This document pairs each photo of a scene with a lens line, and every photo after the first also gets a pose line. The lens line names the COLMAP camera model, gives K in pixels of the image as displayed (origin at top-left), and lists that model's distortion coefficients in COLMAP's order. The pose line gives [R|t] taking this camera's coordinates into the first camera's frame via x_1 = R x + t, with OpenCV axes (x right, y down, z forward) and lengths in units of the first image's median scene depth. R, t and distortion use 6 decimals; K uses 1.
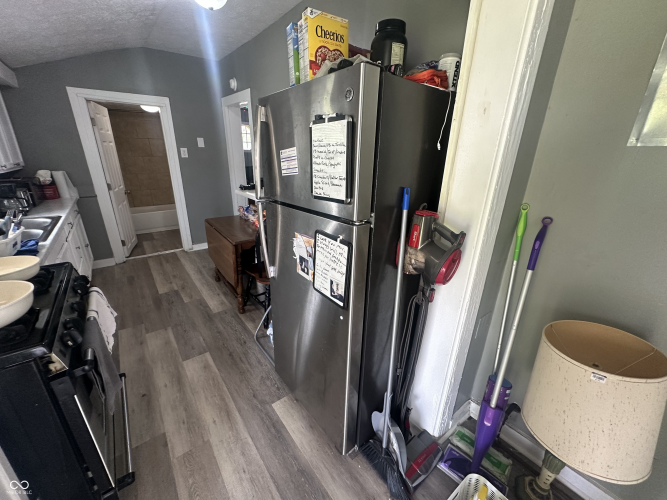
lens RADIAL K [[264.4, 0, 333.4], [0, 264.4, 248.8], [0, 0, 1]] dist [-0.001706, 0.001064]
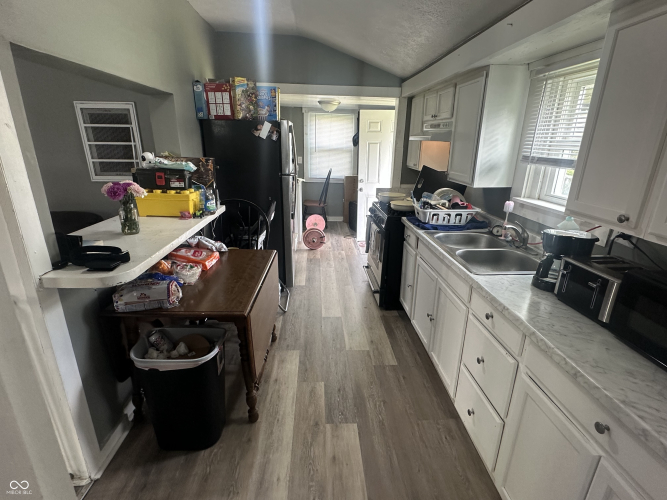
lens RADIAL K [[334.1, 0, 333.8], [0, 334.1, 254.9], [0, 0, 1]] dist [-0.000114, 0.000124]
pose [[-0.812677, -0.216767, 0.540895, -0.922019], [0.159544, 0.809994, 0.564319, -0.497686], [-0.560447, 0.544906, -0.623680, 1.273991]]
